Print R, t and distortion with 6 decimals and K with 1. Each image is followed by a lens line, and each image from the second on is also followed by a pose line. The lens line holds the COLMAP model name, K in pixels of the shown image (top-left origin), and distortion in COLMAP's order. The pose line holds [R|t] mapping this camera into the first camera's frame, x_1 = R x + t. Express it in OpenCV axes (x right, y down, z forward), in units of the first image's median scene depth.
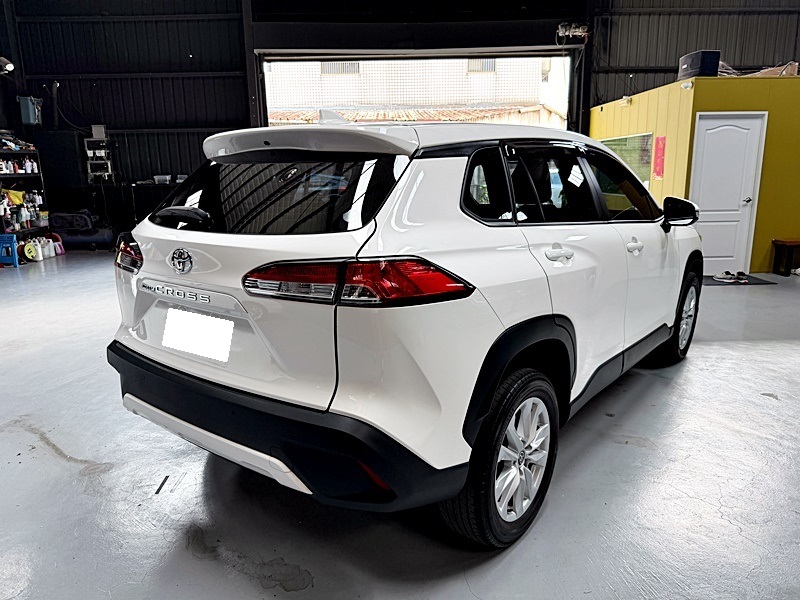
lens RADIAL K [[575.8, 0, 400.0], [0, 575.8, 300.0], [0, 0, 1]] dist [-0.003390, -0.002267]
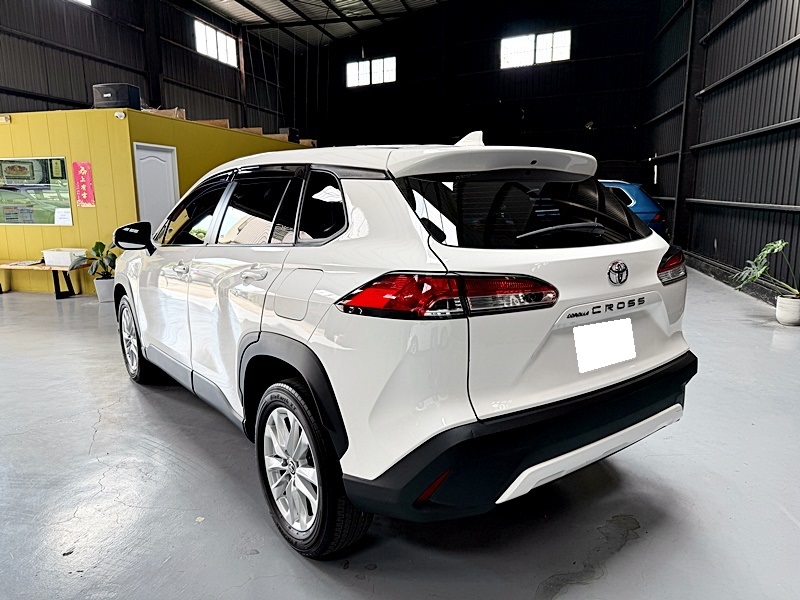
lens RADIAL K [[575.8, 0, 400.0], [0, 575.8, 300.0], [0, 0, 1]] dist [-0.003390, -0.002267]
pose [[0.322507, -0.156065, 0.933613, -0.348798], [0.202545, 0.974848, 0.092991, -0.045111], [-0.924643, 0.159109, 0.346006, 0.234040]]
